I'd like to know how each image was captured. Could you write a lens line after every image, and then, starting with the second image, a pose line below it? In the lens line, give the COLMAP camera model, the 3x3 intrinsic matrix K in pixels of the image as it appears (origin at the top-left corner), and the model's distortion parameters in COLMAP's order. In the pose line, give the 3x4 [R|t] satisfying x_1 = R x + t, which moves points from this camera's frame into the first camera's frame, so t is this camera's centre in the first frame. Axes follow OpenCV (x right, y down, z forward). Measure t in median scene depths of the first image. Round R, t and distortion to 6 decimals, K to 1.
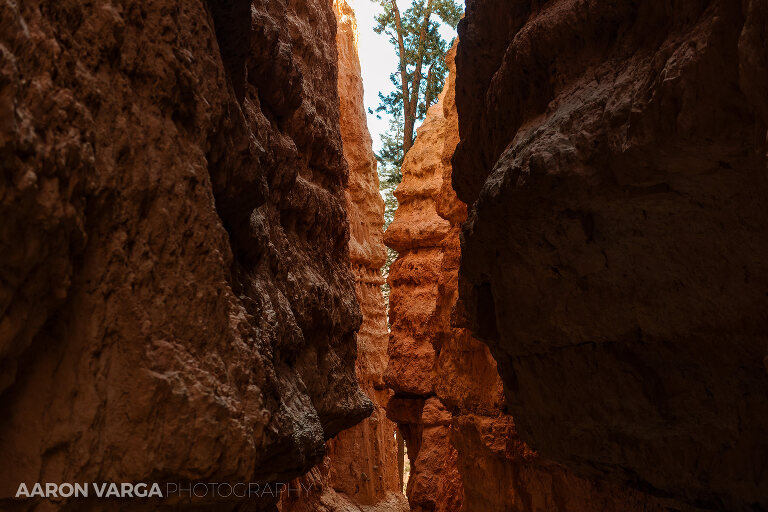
lens RADIAL K [[1222.7, 0, 383.4], [0, 1222.7, 256.3], [0, 0, 1]] dist [-0.023683, 0.000000]
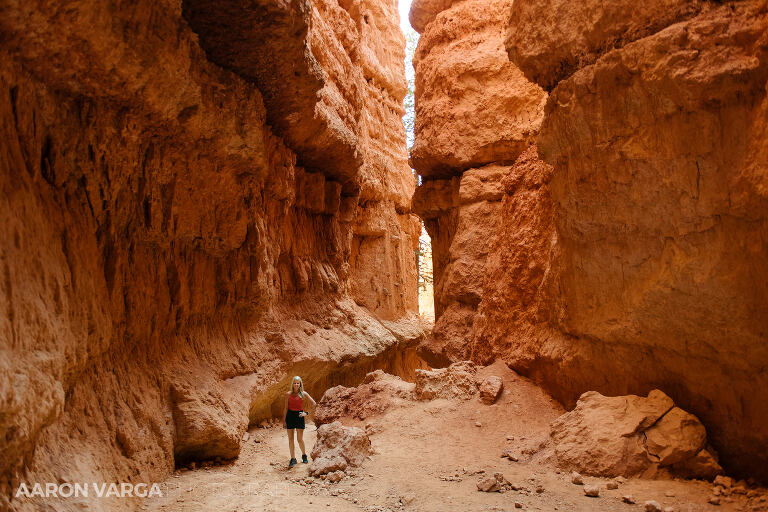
lens RADIAL K [[595.3, 0, 385.1], [0, 595.3, 255.7], [0, 0, 1]] dist [0.003704, -0.000292]
pose [[0.999916, 0.005554, -0.011716, -0.012114], [-0.005340, 0.999820, 0.018222, 0.163920], [0.011815, -0.018158, 0.999765, 0.597866]]
